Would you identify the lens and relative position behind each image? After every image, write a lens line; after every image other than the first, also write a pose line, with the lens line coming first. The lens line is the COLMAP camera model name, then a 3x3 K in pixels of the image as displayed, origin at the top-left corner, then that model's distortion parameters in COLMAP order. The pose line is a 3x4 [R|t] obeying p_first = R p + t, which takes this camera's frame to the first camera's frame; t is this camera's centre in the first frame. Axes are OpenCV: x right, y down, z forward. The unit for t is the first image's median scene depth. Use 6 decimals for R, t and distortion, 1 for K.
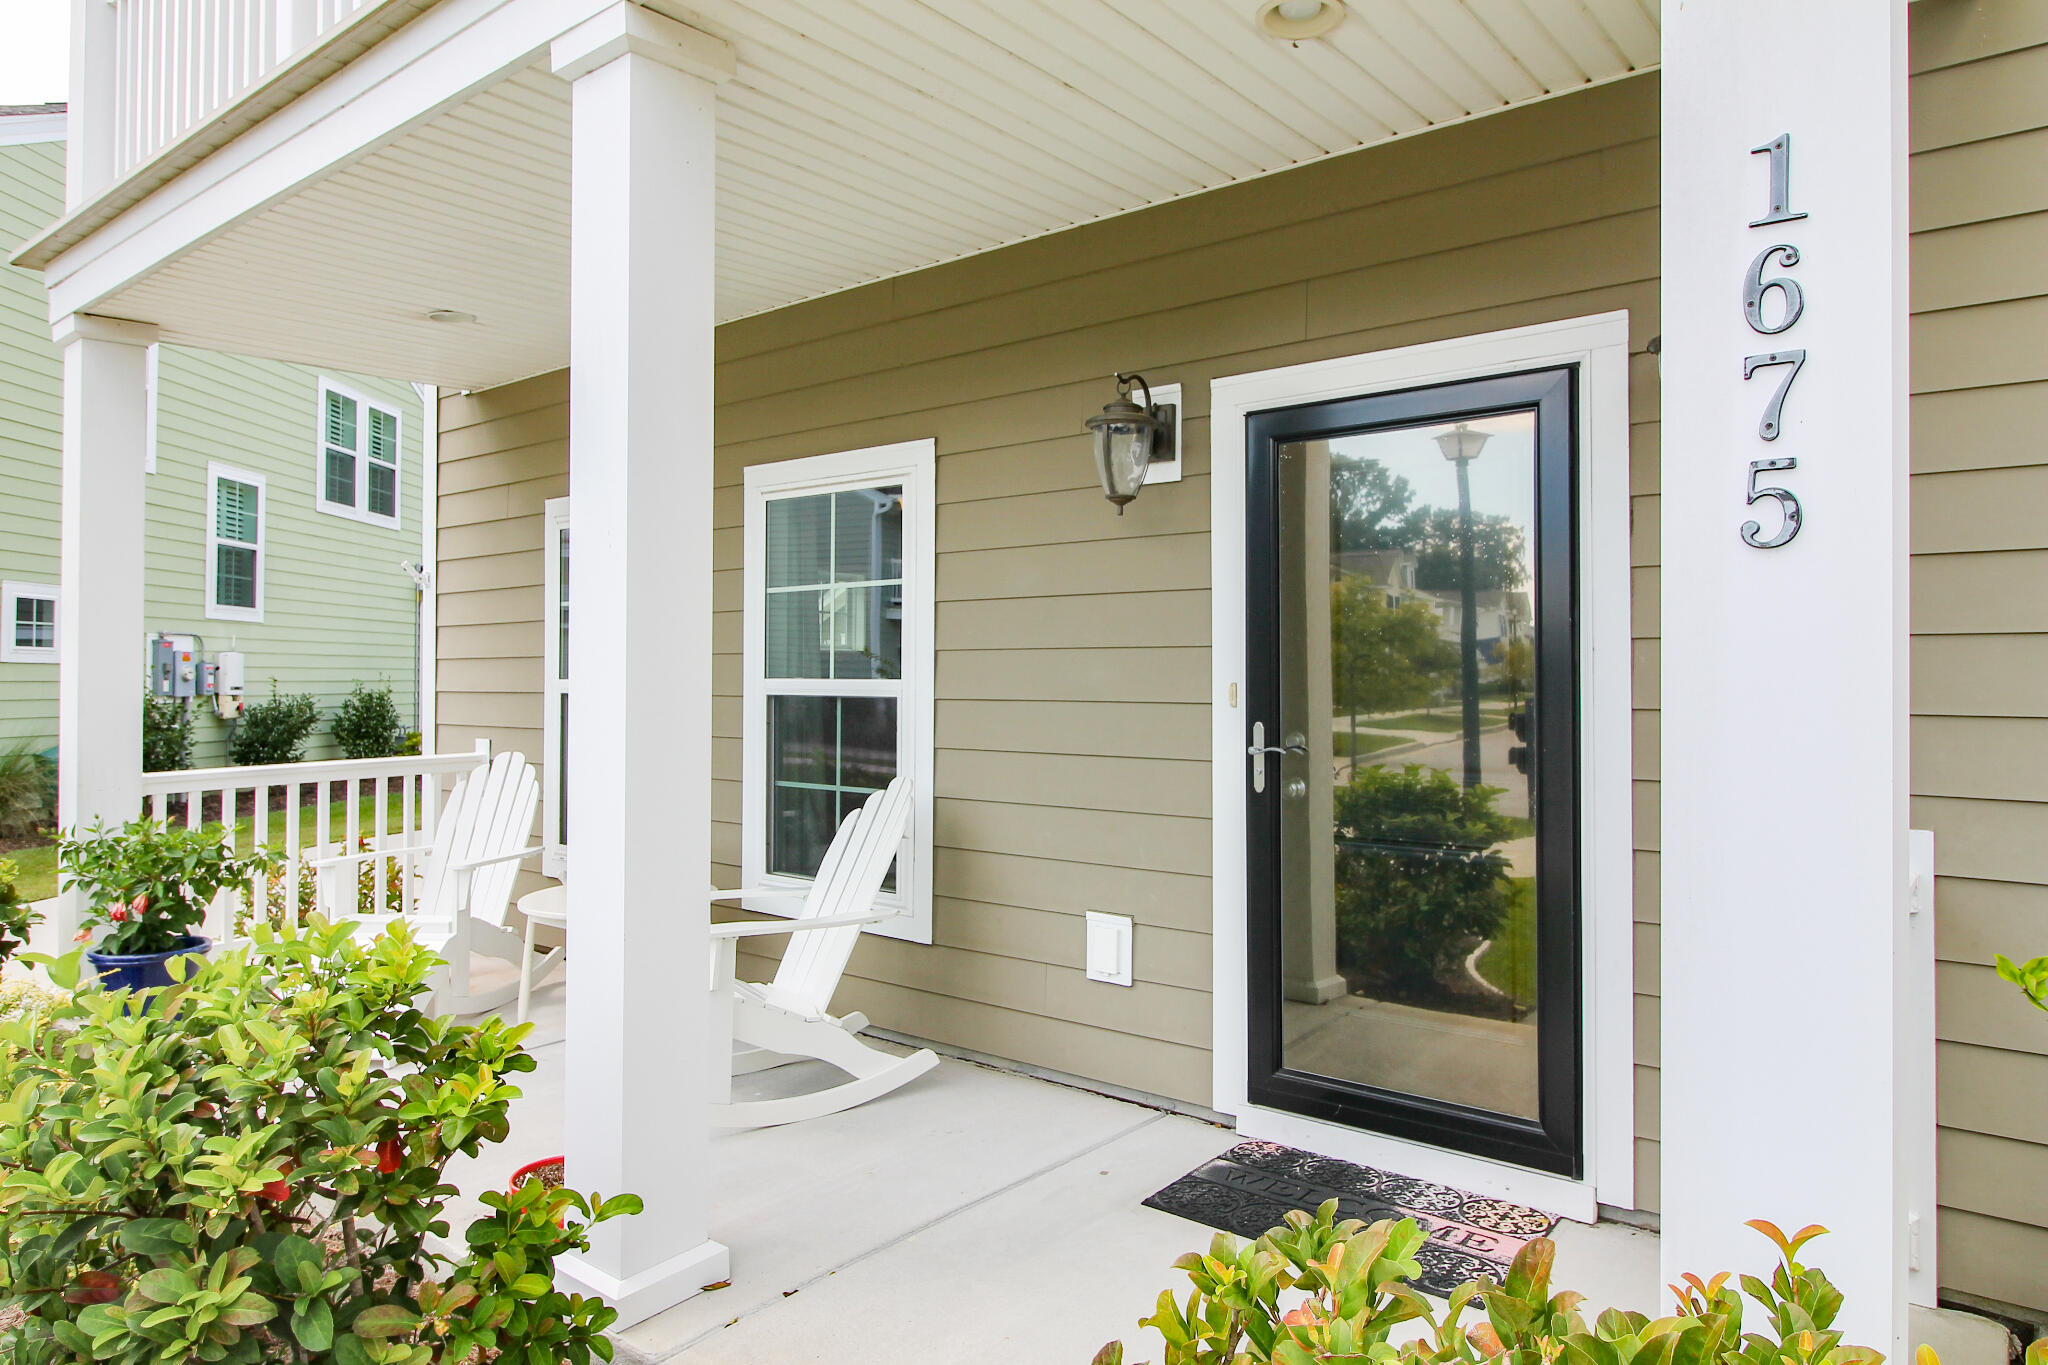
lens RADIAL K [[1285.4, 0, 1031.6], [0, 1285.4, 681.3], [0, 0, 1]] dist [-0.000850, 0.000326]
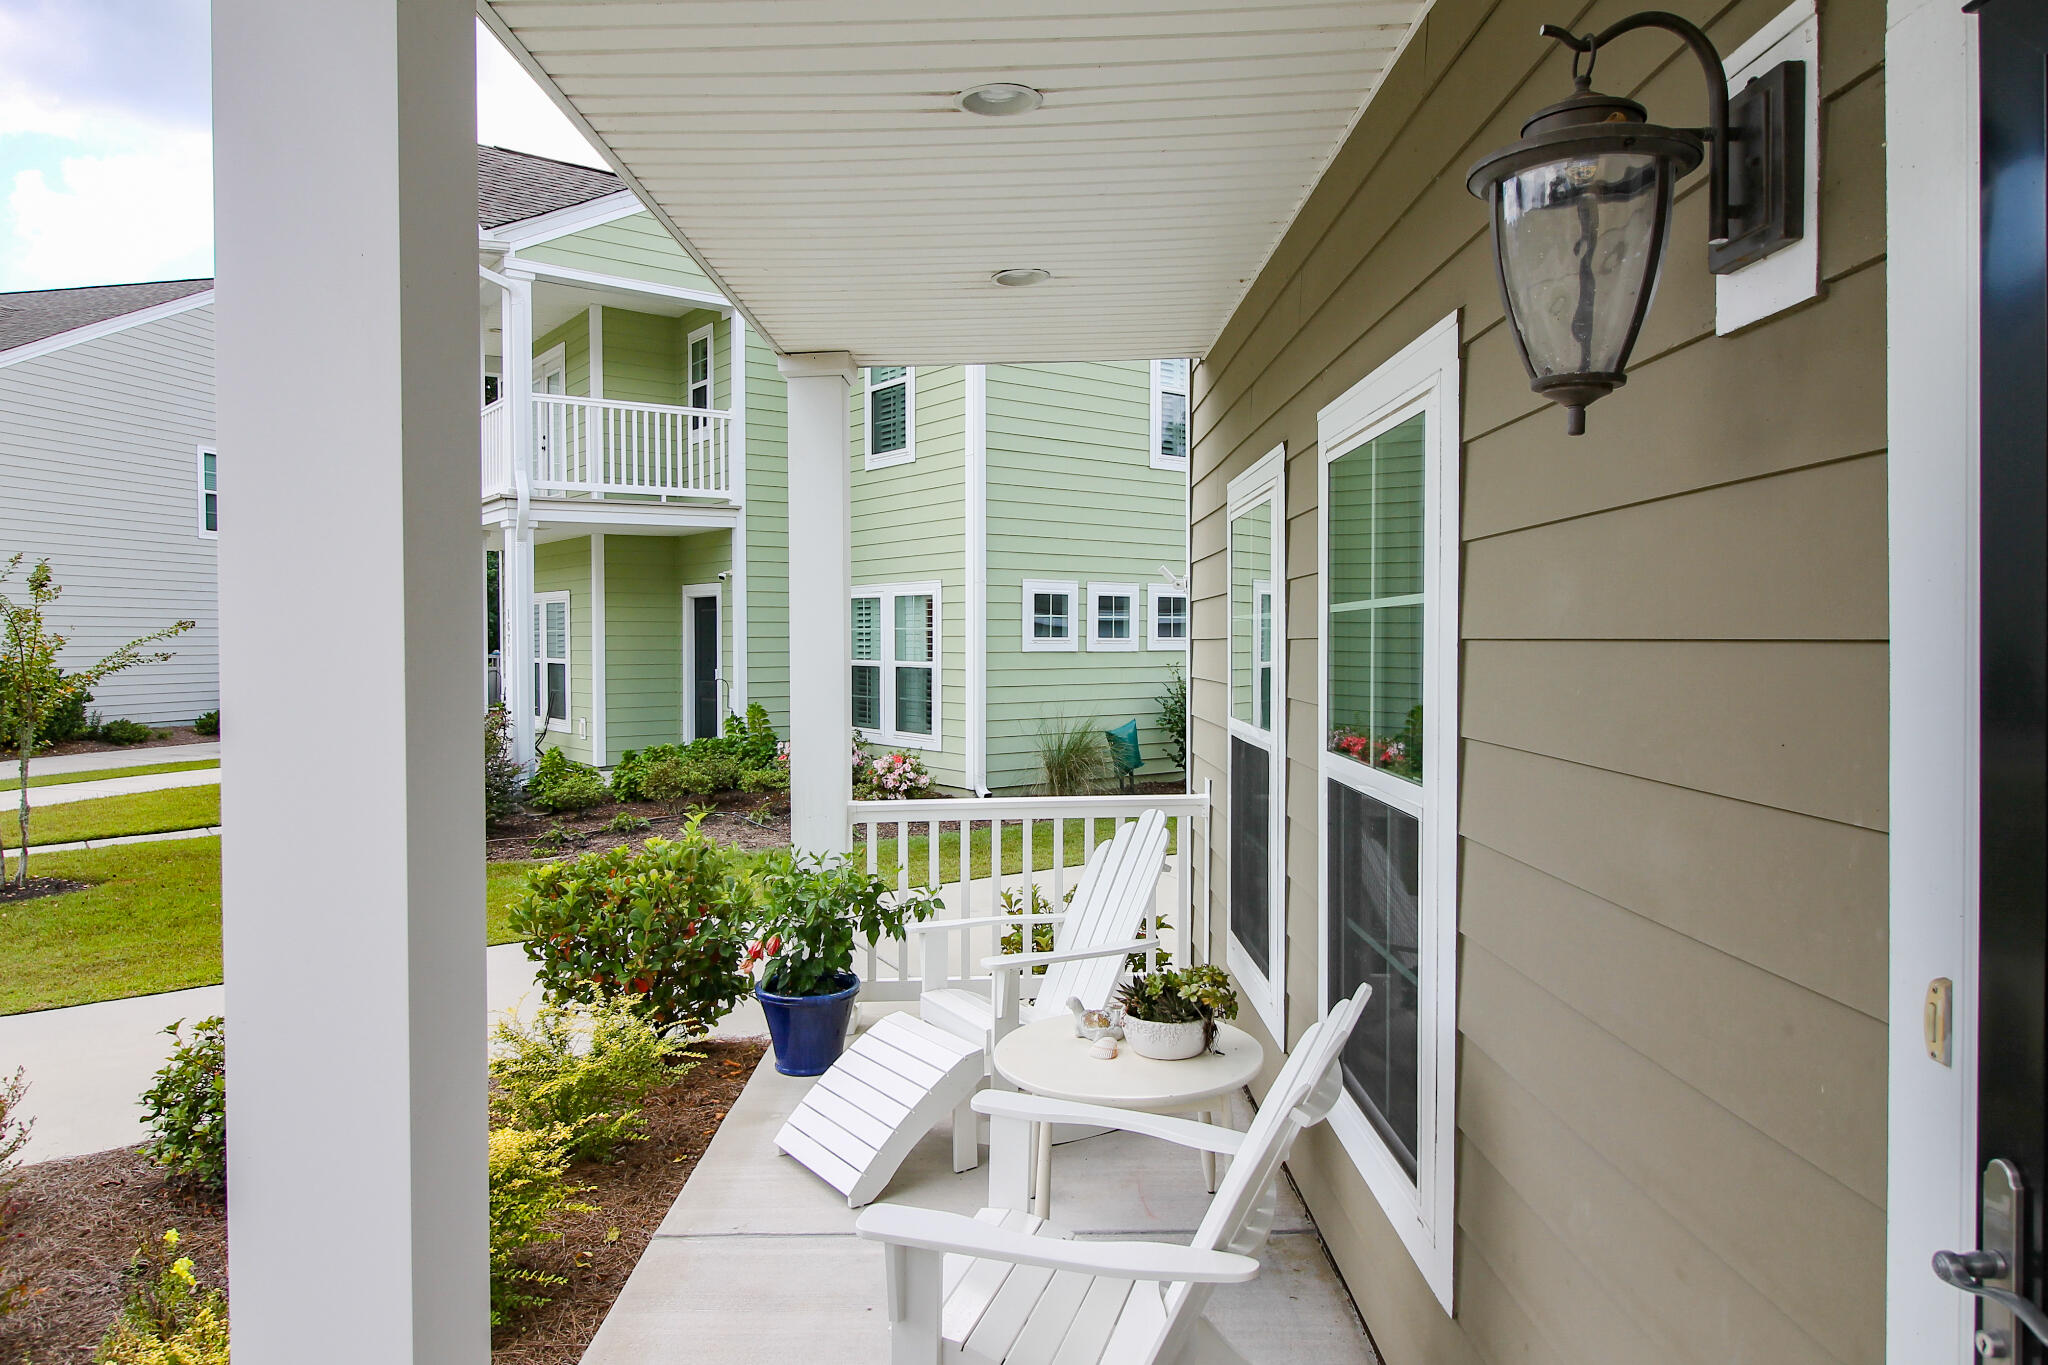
lens RADIAL K [[1285.4, 0, 1017.6], [0, 1285.4, 664.8], [0, 0, 1]] dist [-0.000850, 0.000326]
pose [[0.624389, 0.014379, -0.780981, 0.206779], [-0.000529, 0.999838, 0.017986, -0.060774], [0.781114, -0.010817, 0.624295, 0.551577]]
